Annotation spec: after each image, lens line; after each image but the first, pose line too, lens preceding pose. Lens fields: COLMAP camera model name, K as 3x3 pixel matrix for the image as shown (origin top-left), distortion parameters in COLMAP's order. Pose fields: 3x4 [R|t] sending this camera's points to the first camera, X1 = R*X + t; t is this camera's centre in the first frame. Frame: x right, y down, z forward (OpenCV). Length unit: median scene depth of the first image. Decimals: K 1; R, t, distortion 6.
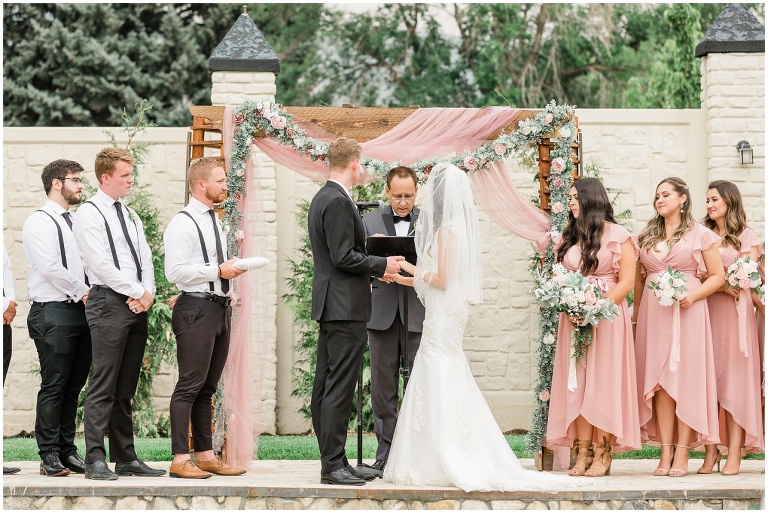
lens RADIAL K [[5227.6, 0, 384.0], [0, 5227.6, 256.5], [0, 0, 1]] dist [-0.010711, -12.574073]
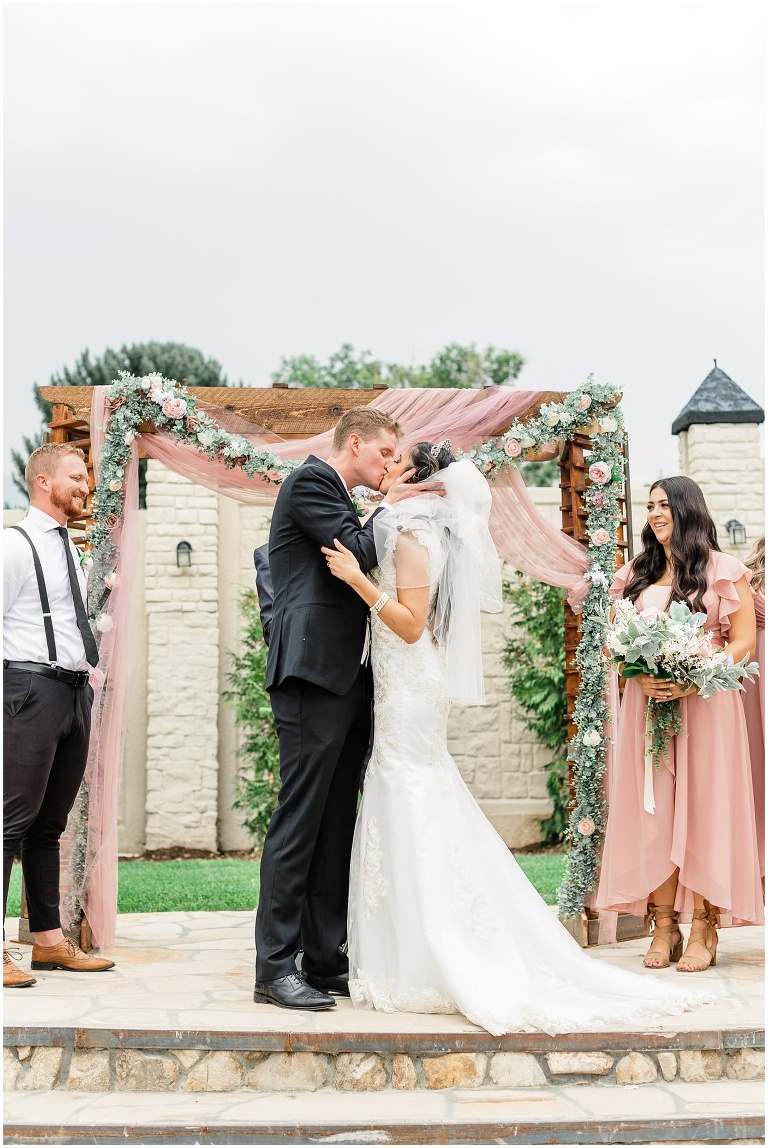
lens RADIAL K [[1516.0, 0, 358.1], [0, 1516.0, 573.8], [0, 0, 1]] dist [0.010169, 0.030384]
pose [[0.999897, -0.005933, 0.013092, 0.000218], [0.007182, 0.995207, -0.097529, 0.013630], [-0.012450, 0.097613, 0.995147, 0.810692]]
